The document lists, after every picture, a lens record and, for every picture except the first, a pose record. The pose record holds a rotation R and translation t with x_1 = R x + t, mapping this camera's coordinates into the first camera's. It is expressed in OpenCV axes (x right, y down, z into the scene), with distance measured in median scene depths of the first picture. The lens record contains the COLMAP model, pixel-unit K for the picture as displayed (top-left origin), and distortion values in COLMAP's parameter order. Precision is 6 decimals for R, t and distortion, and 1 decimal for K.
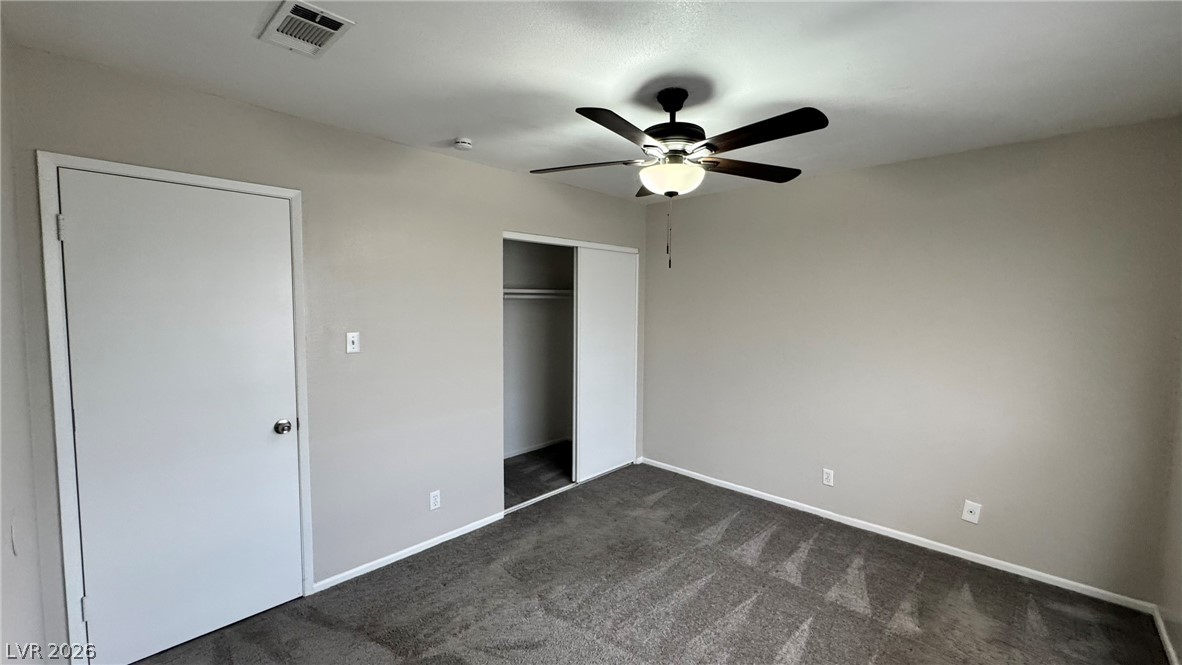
lens RADIAL K [[471.2, 0, 591.0], [0, 471.2, 332.5], [0, 0, 1]] dist [-0.002586, -0.000223]
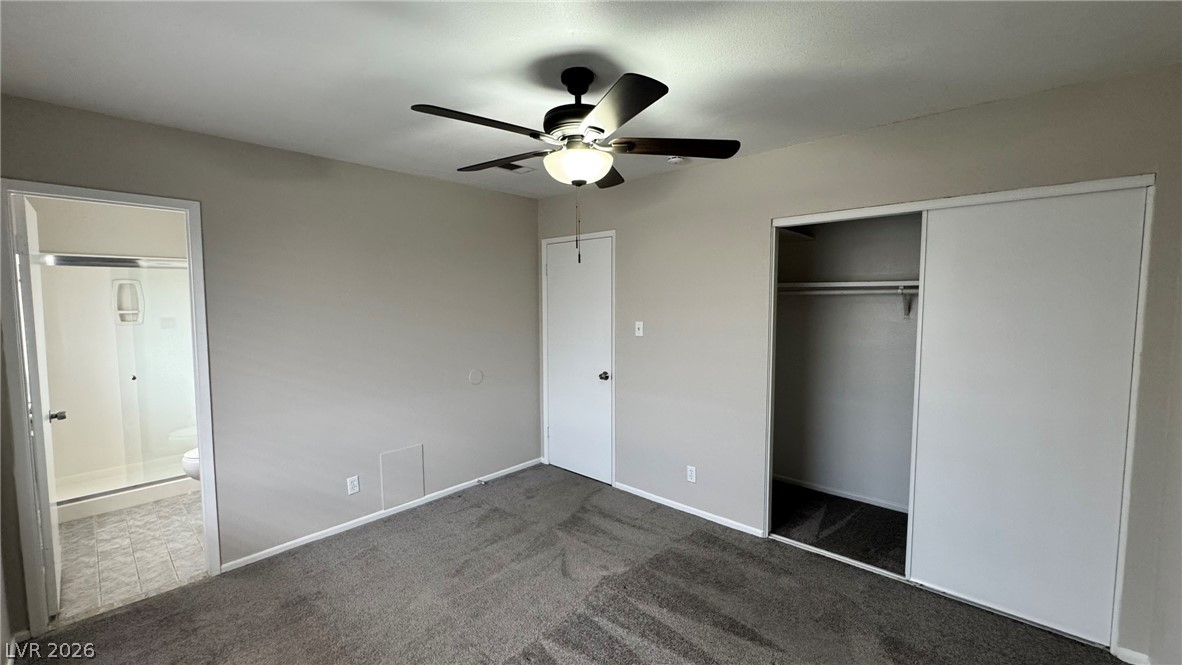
lens RADIAL K [[471.2, 0, 591.0], [0, 471.2, 332.5], [0, 0, 1]] dist [-0.002586, -0.000223]
pose [[0.021864, 0.066130, -0.997571, 0.925117], [-0.060145, 0.996090, 0.064714, -0.052000], [0.997950, 0.058584, 0.025756, 0.844467]]
